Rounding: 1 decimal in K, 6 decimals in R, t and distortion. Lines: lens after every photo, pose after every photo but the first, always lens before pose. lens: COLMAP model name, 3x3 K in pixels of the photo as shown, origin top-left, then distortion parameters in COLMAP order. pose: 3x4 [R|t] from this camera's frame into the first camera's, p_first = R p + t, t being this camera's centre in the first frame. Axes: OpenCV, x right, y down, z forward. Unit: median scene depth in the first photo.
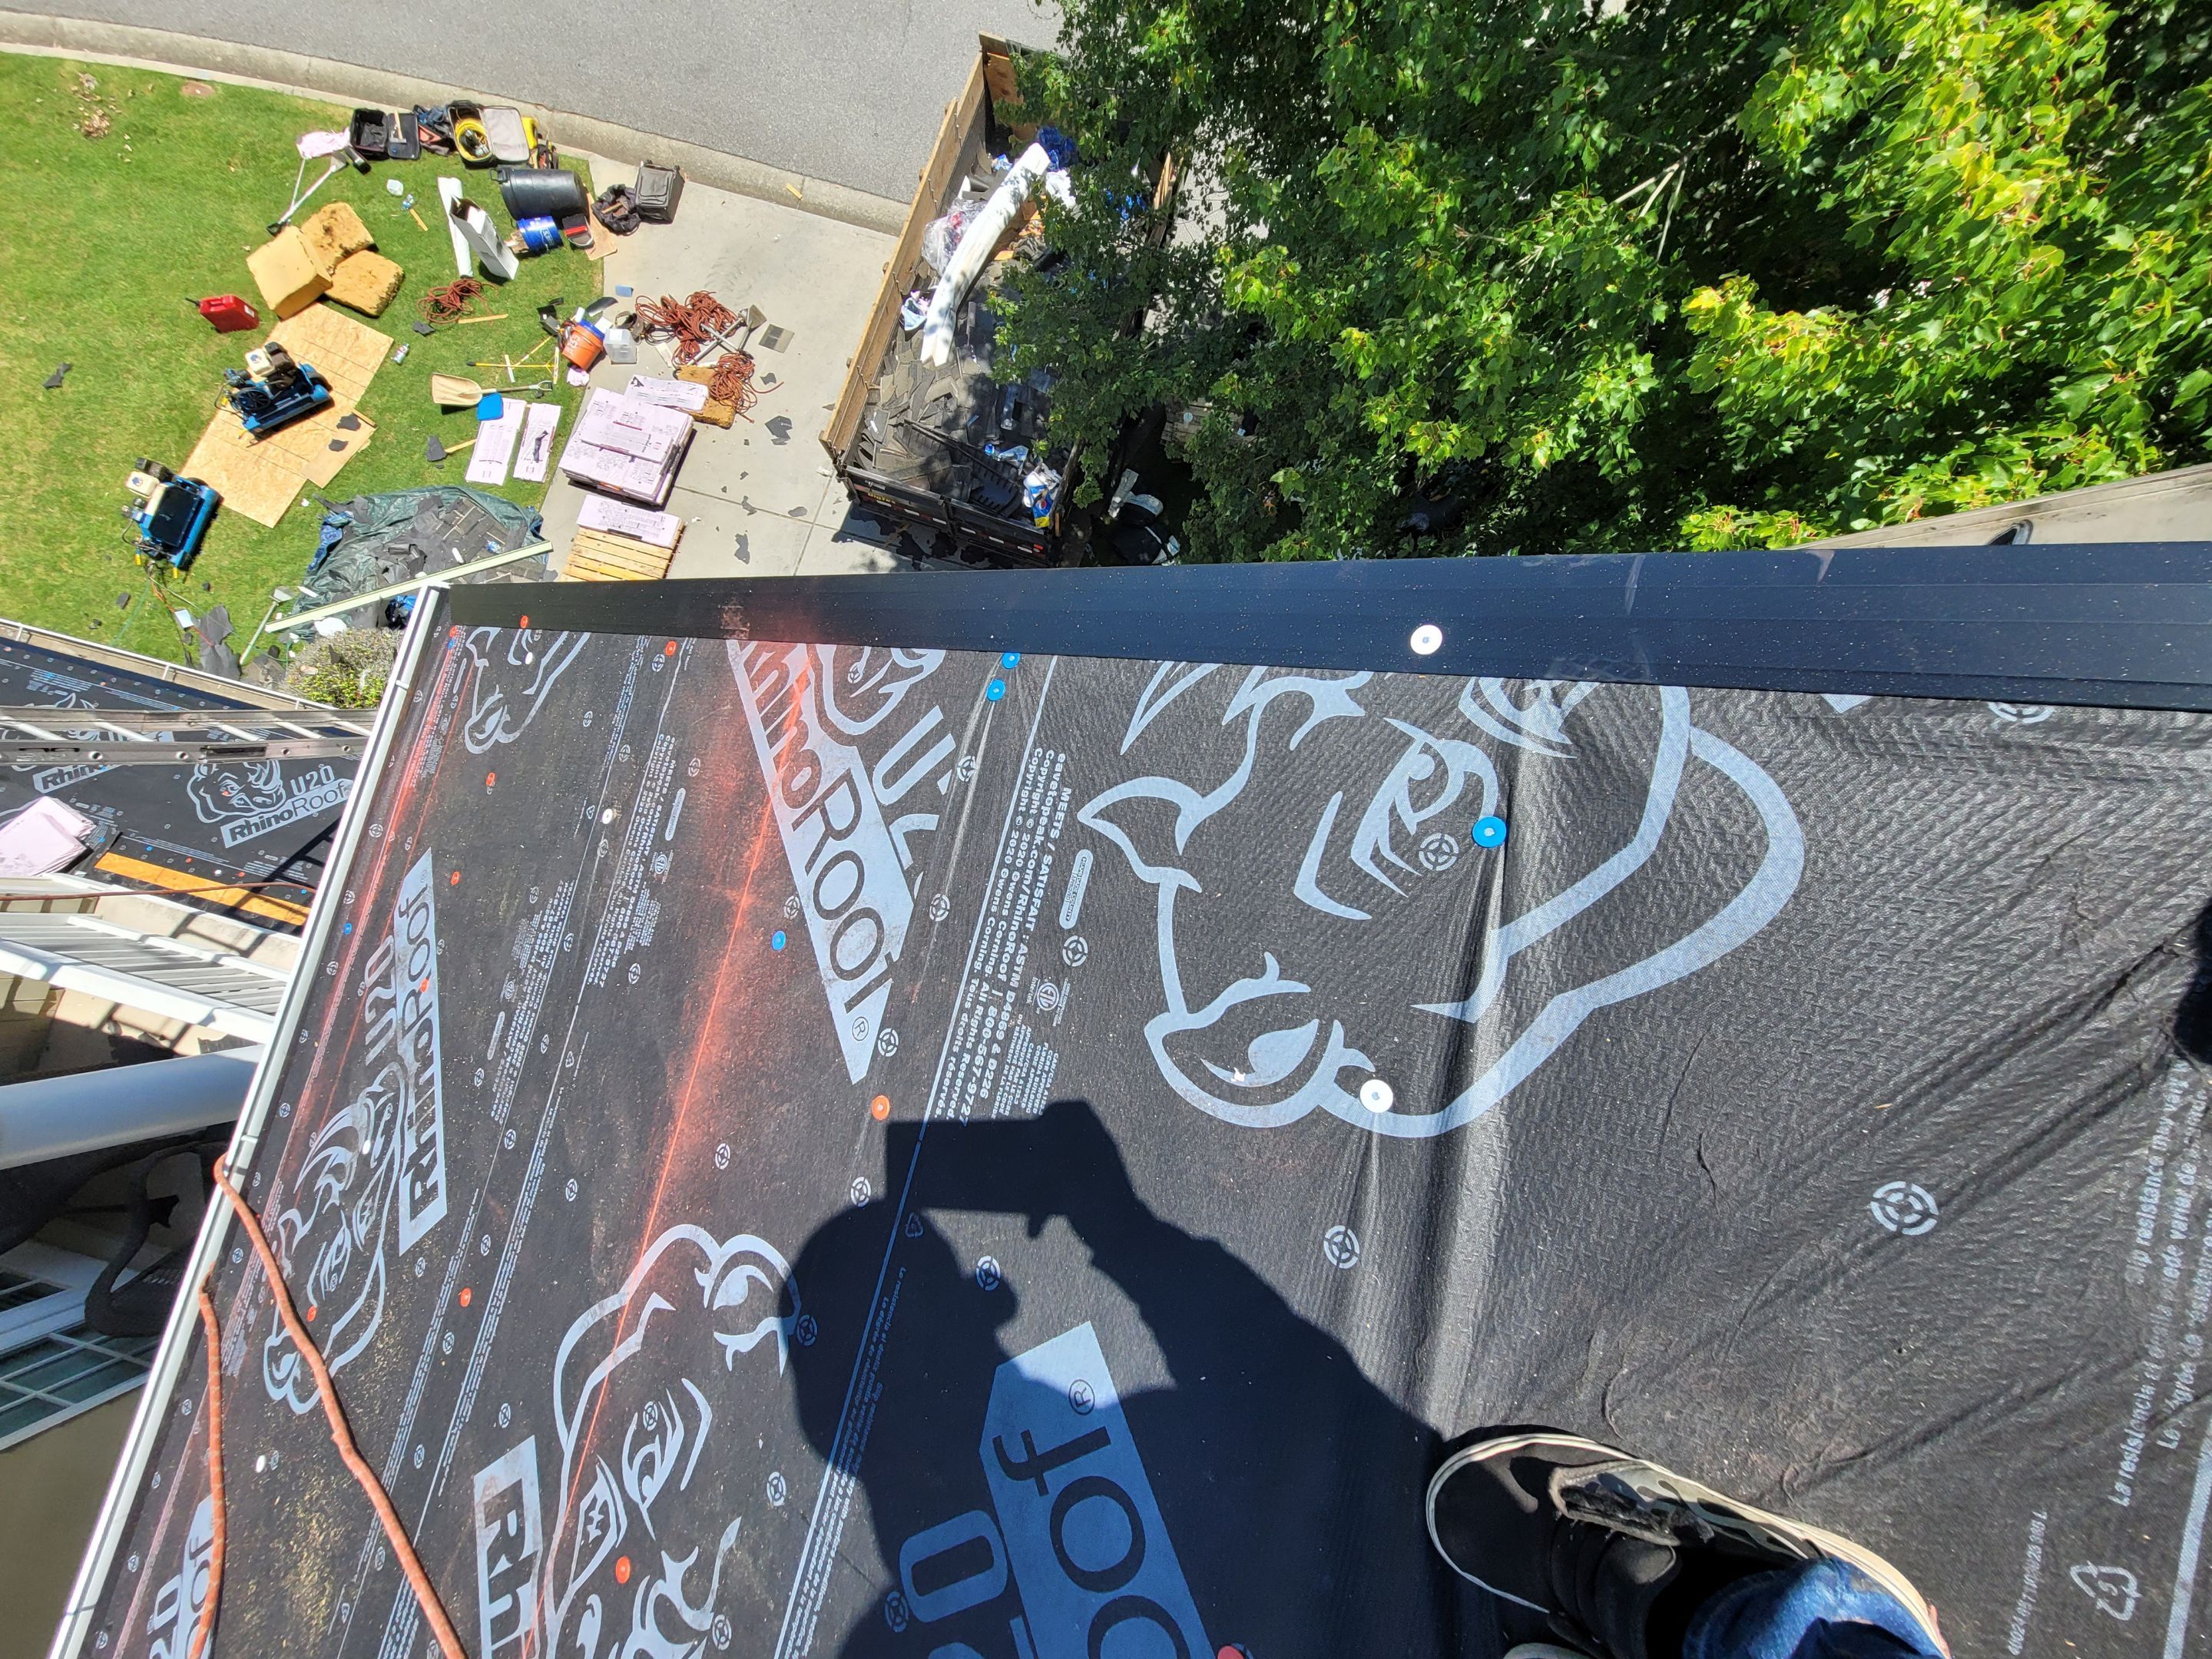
lens RADIAL K [[897.9, 0, 1102.1], [0, 897.9, 840.3], [0, 0, 1]] dist [-0.015654, 0.006043]
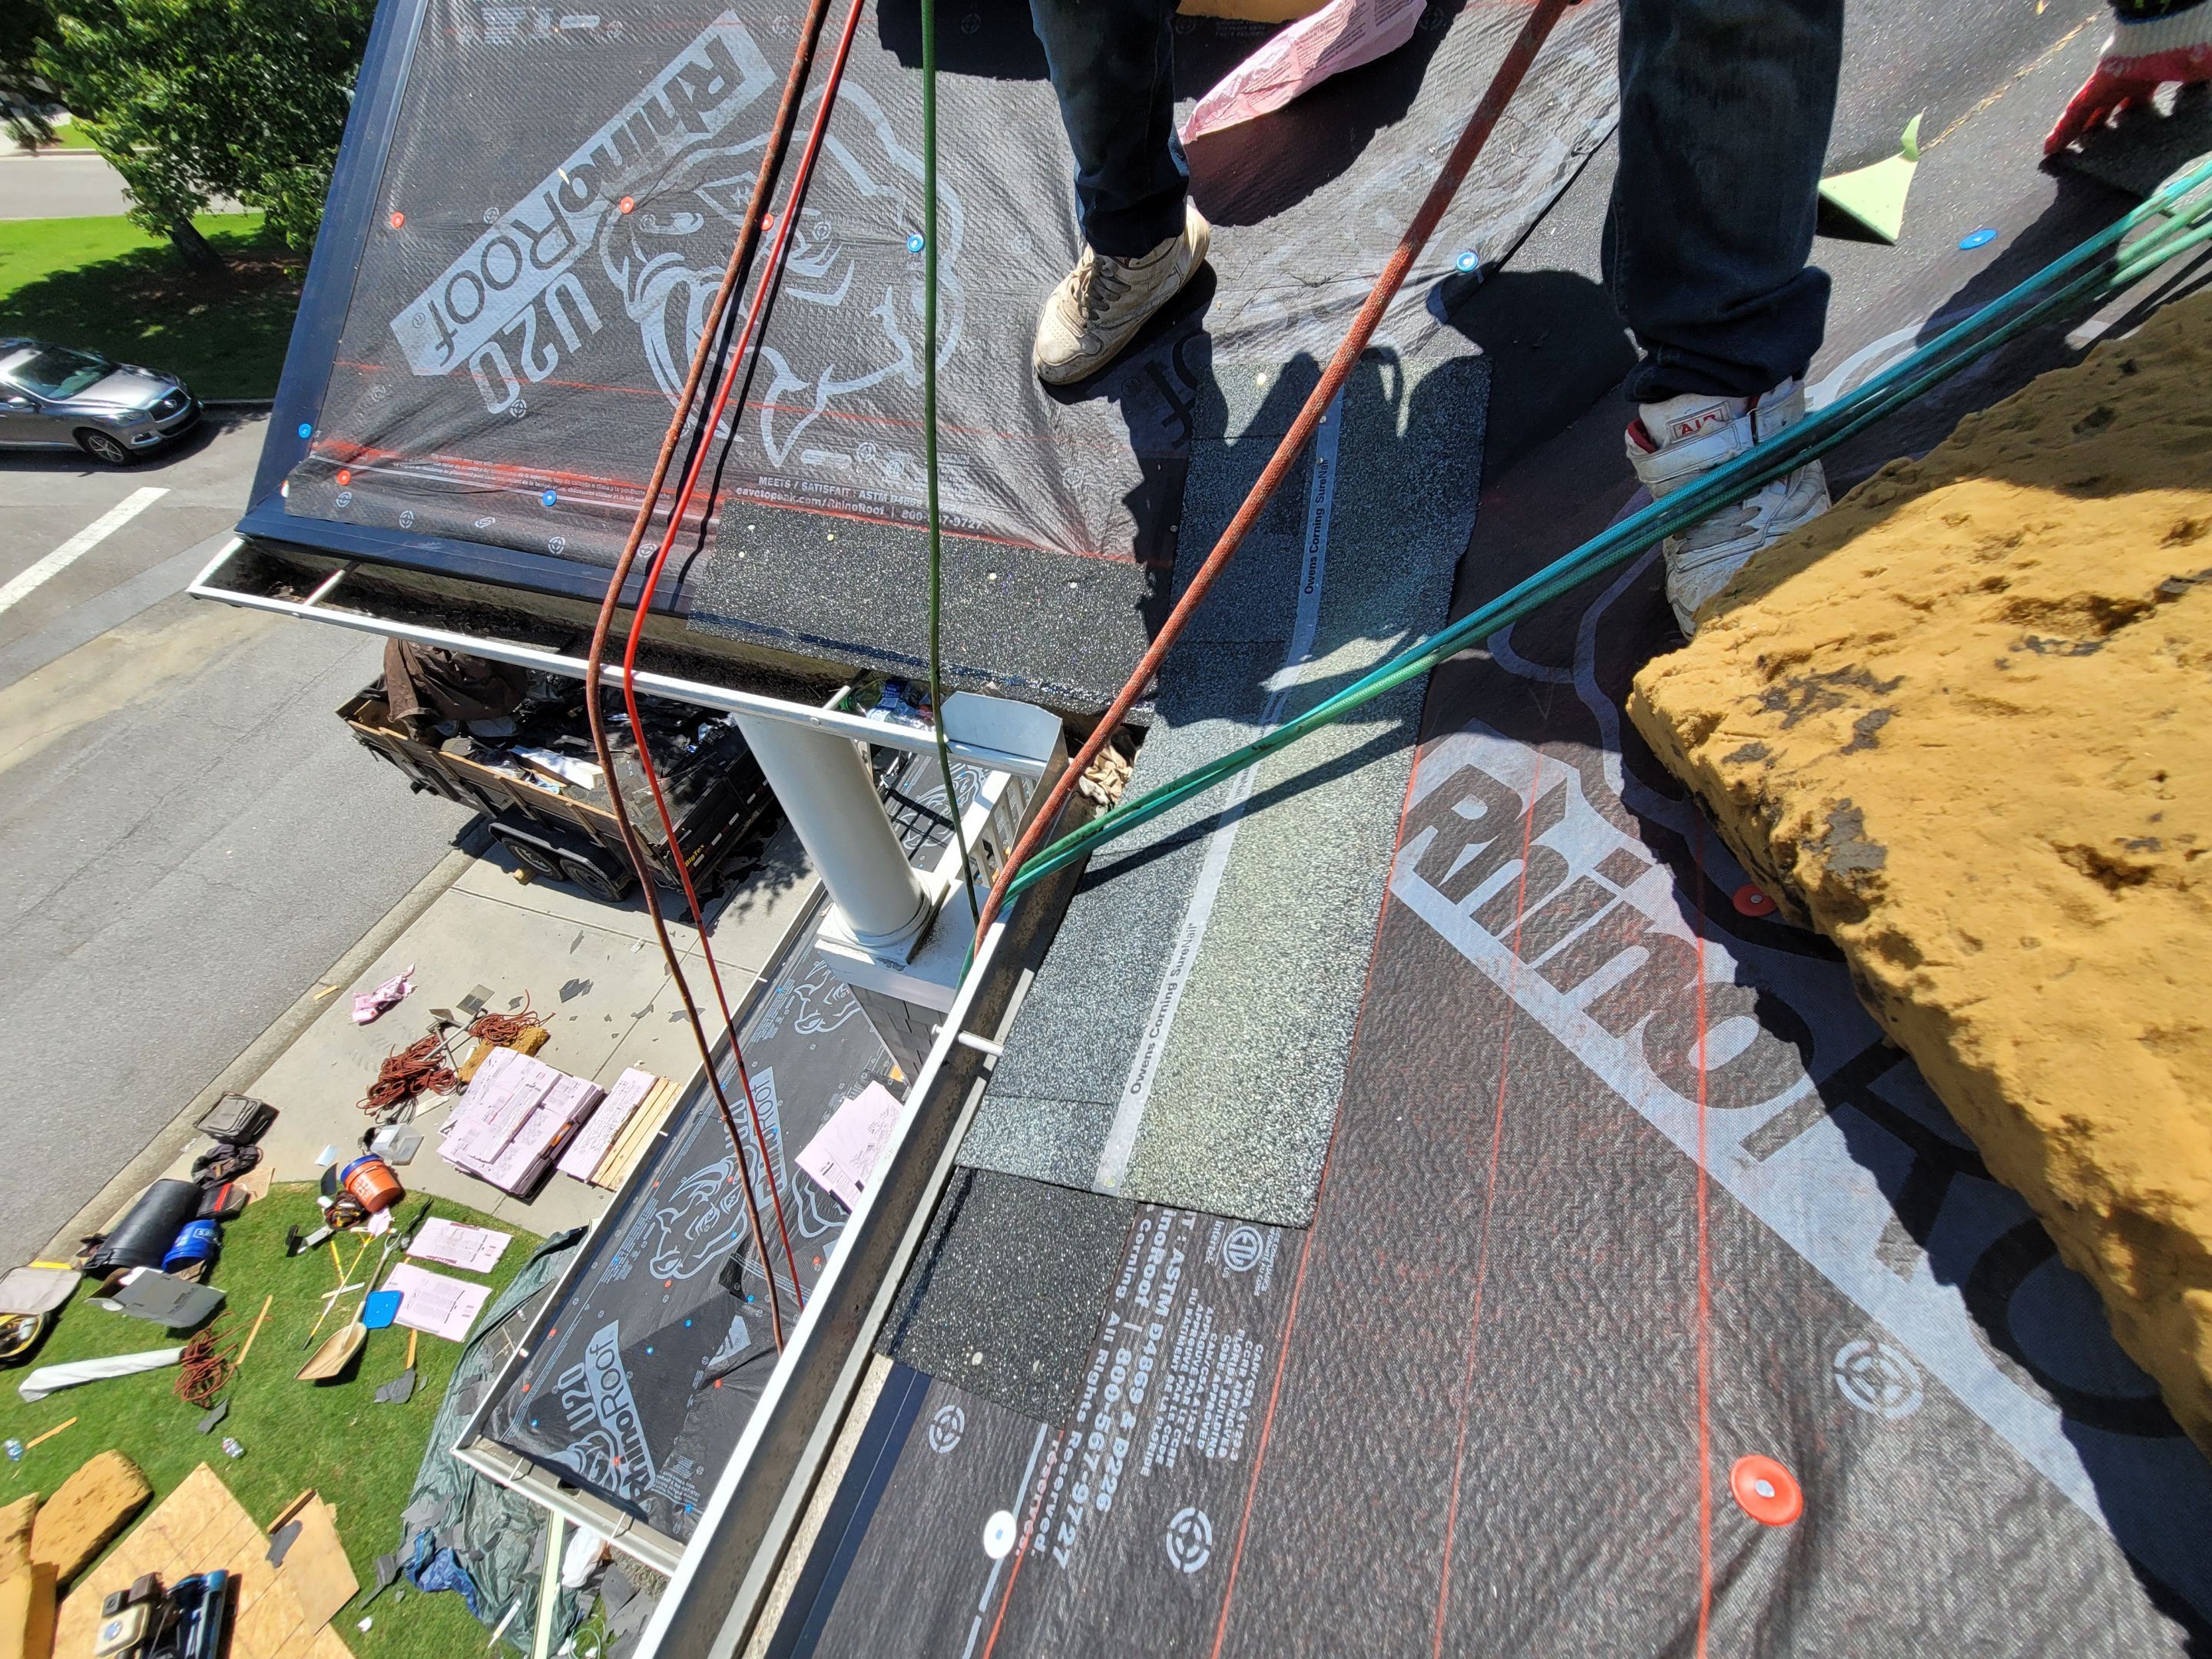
lens RADIAL K [[897.9, 0, 1102.1], [0, 897.9, 840.3], [0, 0, 1]] dist [-0.015654, 0.006043]
pose [[0.093620, -0.796132, 0.597838, -0.762049], [0.994909, 0.097311, -0.026212, 0.110291], [-0.037308, 0.597248, 0.801189, 0.123332]]
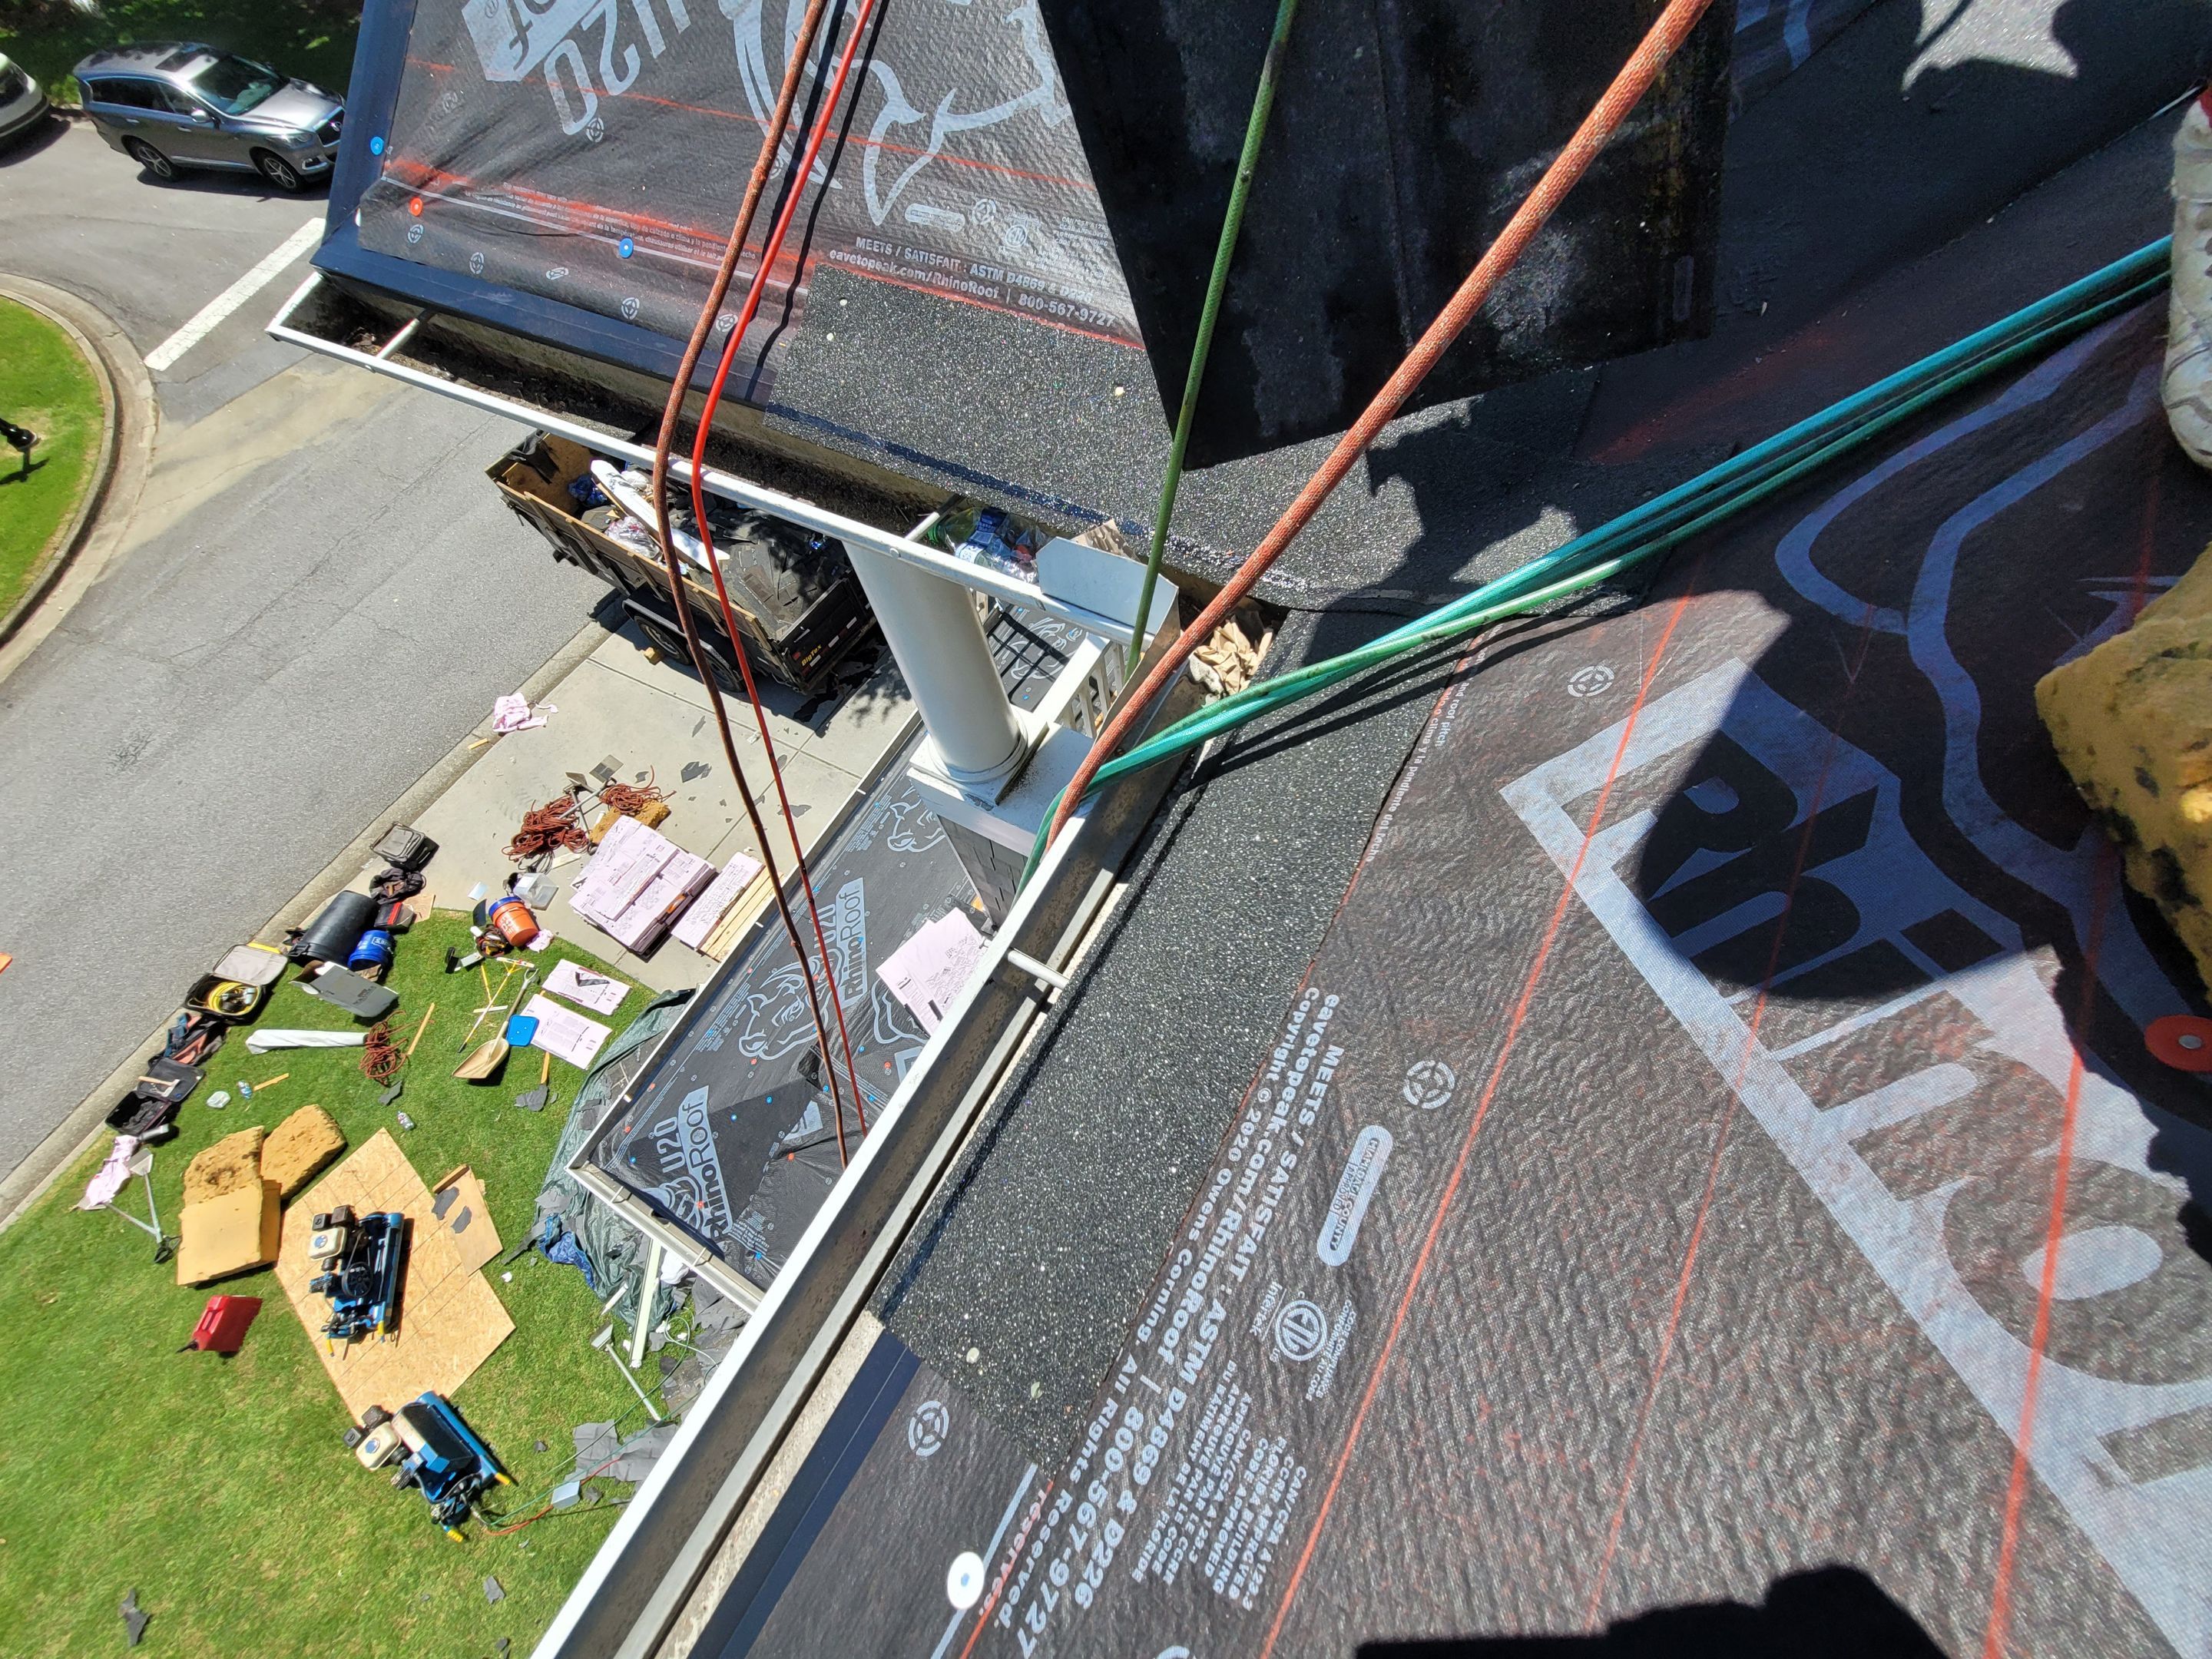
lens RADIAL K [[897.9, 0, 1102.1], [0, 897.9, 840.3], [0, 0, 1]] dist [-0.015654, 0.006043]
pose [[0.262464, -0.865311, 0.427024, -0.746331], [0.964914, 0.238709, -0.109357, 0.109510], [-0.007307, 0.440743, 0.897603, 0.134228]]
